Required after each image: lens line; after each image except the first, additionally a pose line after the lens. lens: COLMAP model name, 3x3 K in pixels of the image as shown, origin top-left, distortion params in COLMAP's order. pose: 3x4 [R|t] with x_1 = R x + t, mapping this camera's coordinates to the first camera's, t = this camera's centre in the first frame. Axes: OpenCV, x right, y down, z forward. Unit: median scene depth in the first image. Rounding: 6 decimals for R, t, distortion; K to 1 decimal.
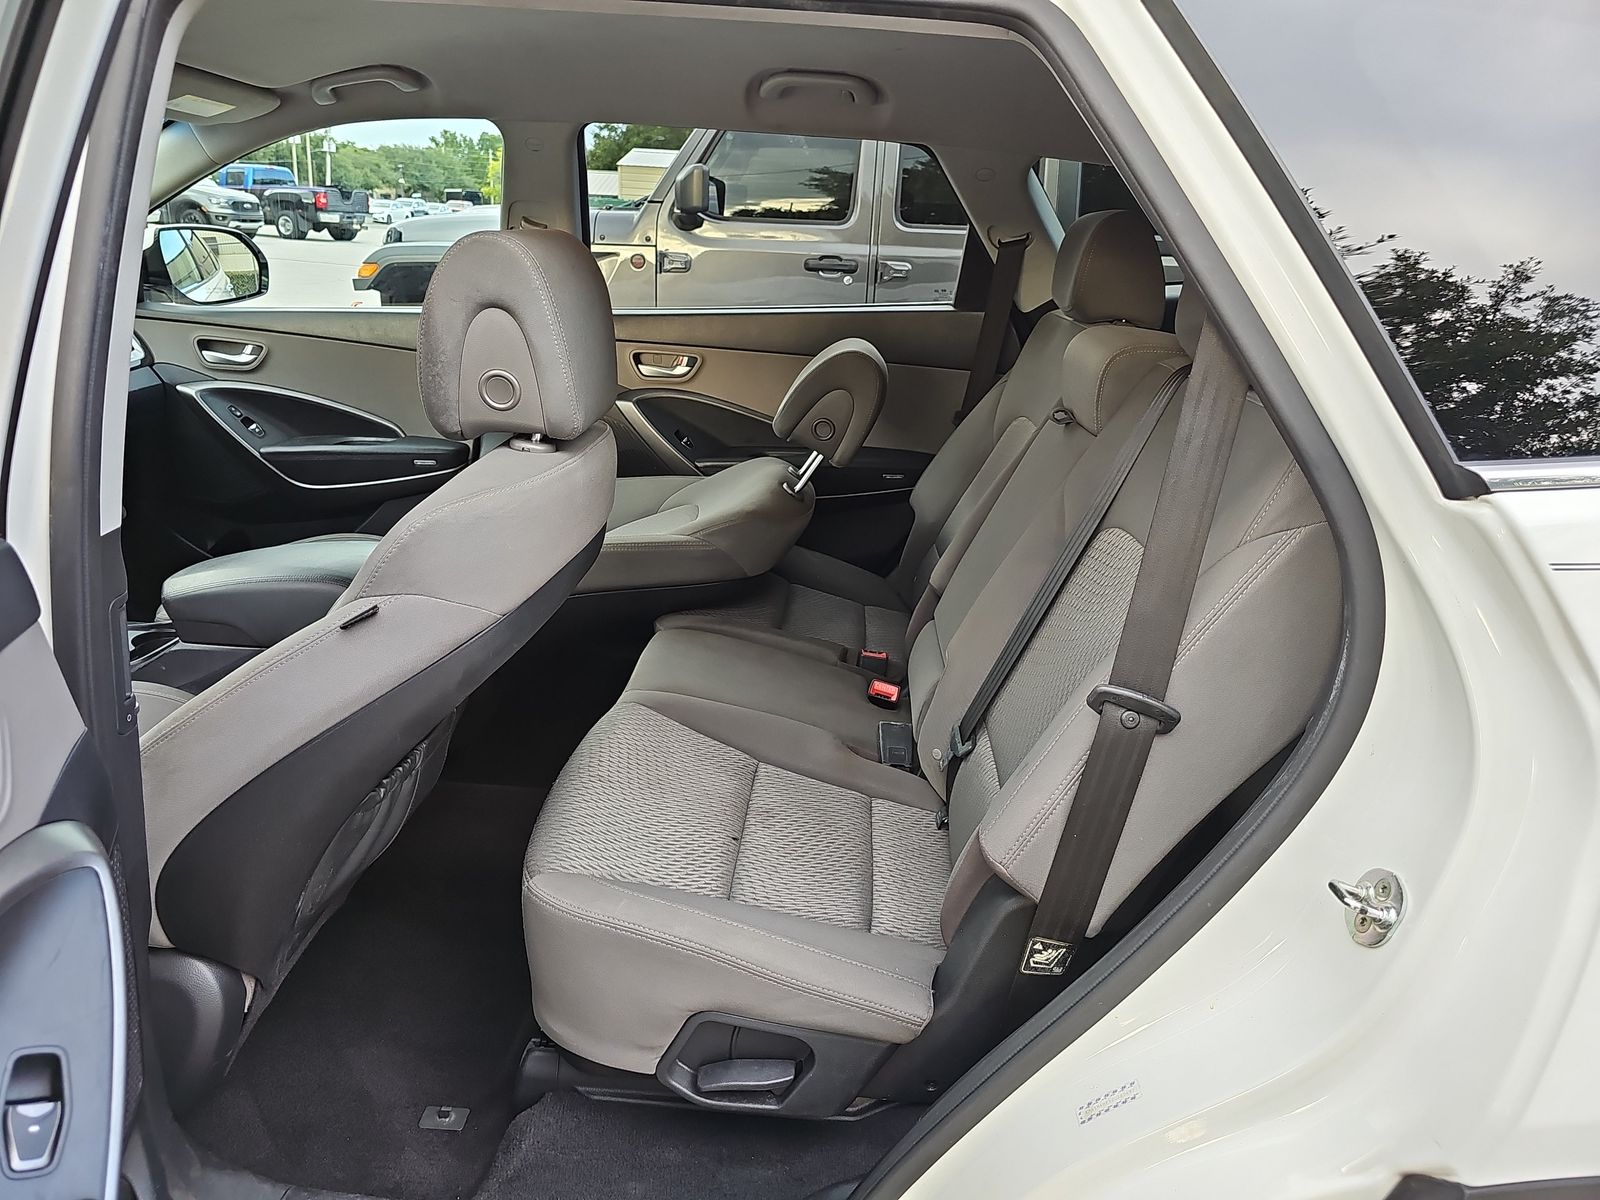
lens RADIAL K [[1054.1, 0, 796.6], [0, 1054.1, 603.8], [0, 0, 1]] dist [0.029934, -0.013655]
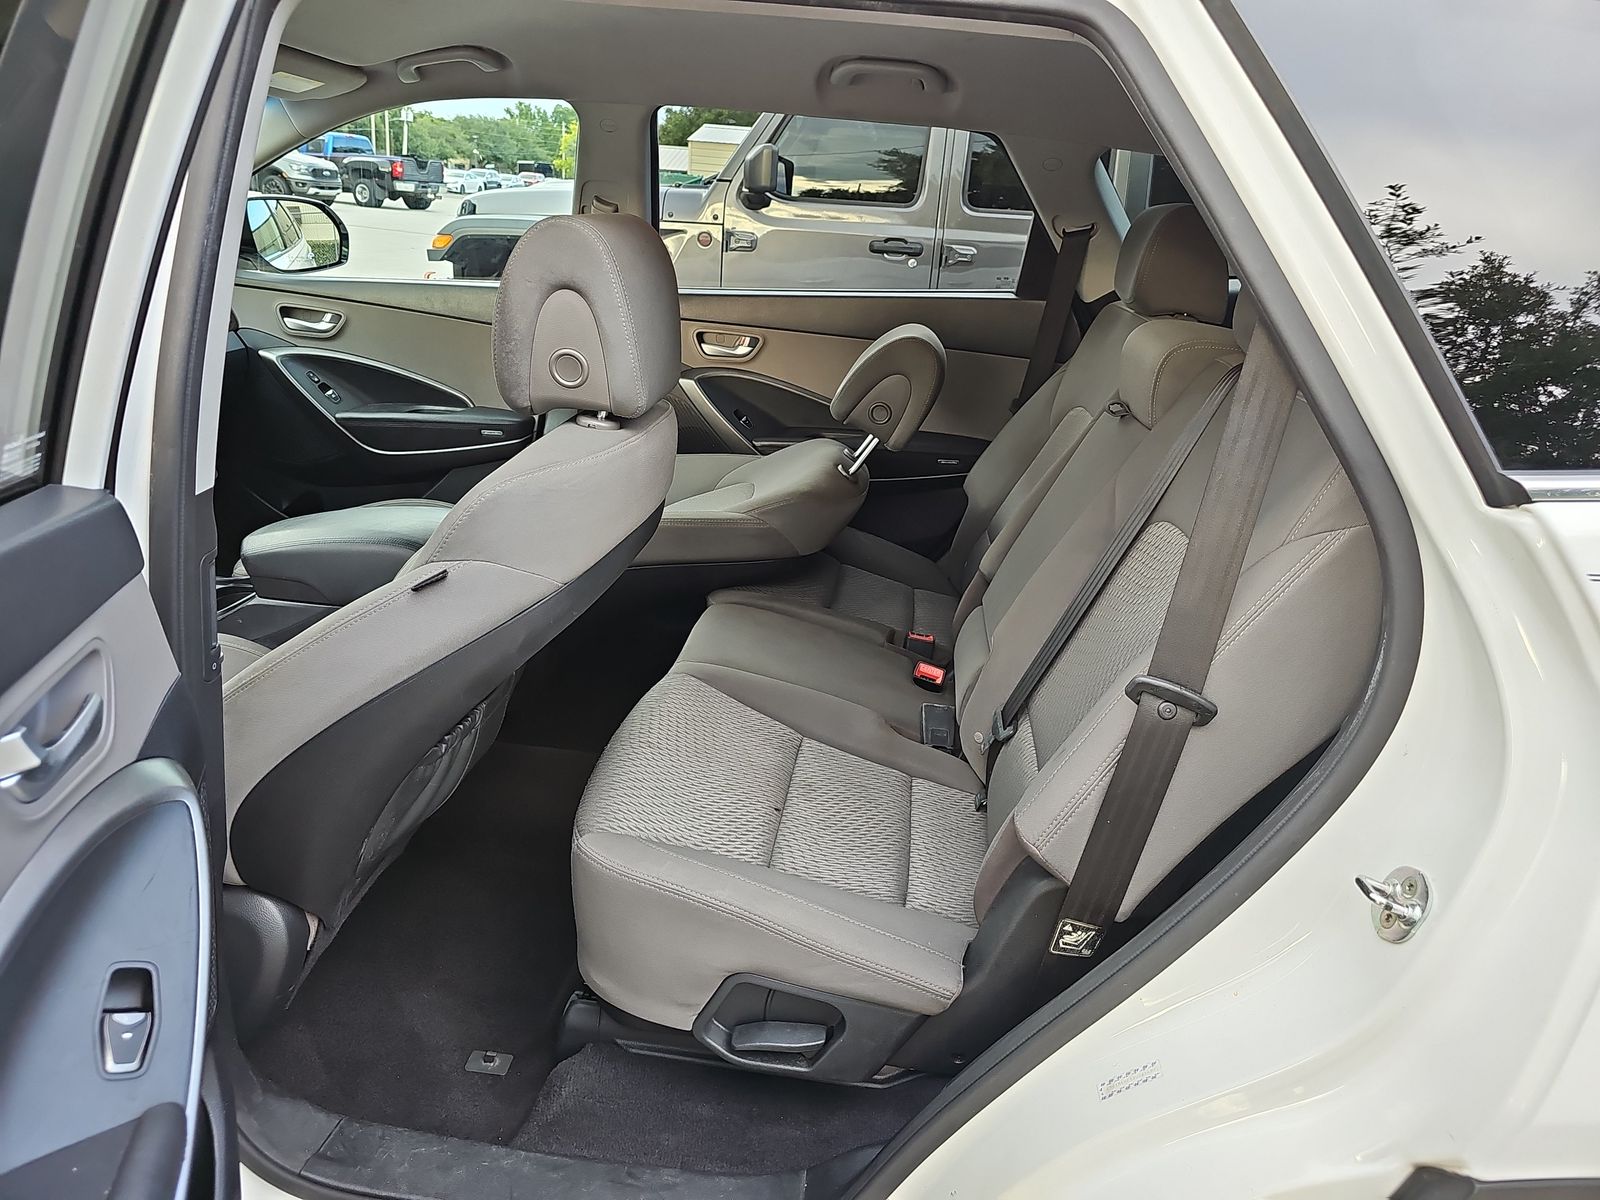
lens RADIAL K [[1054.1, 0, 804.4], [0, 1054.1, 594.1], [0, 0, 1]] dist [0.029934, -0.013655]
pose [[0.998320, 0.040033, -0.041887, 0.003115], [-0.039598, 0.999153, 0.011152, -0.000250], [0.042298, -0.009475, 0.999060, -0.026416]]
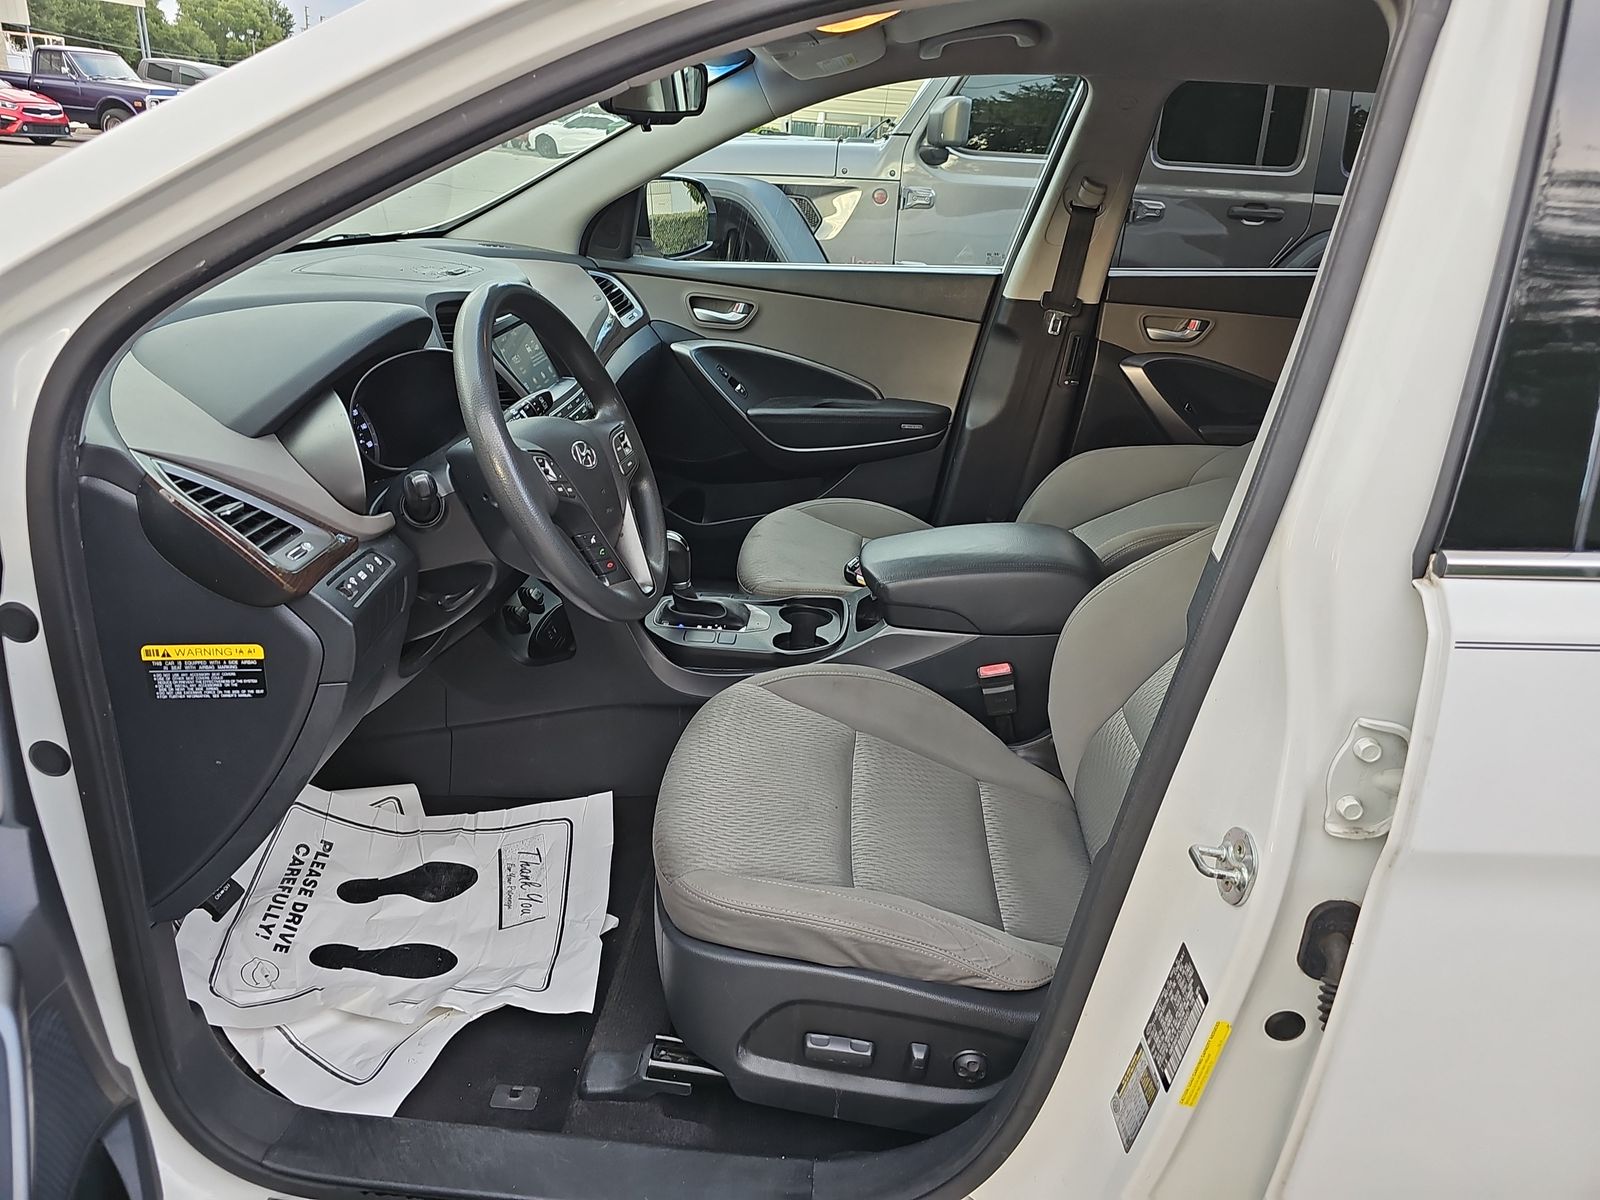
lens RADIAL K [[1054.1, 0, 797.8], [0, 1054.1, 592.0], [0, 0, 1]] dist [0.029934, -0.013655]
pose [[0.999698, 0.009619, 0.022609, -0.792118], [-0.010993, 0.998050, 0.061439, -0.064913], [-0.021974, -0.061669, 0.997855, 0.030438]]
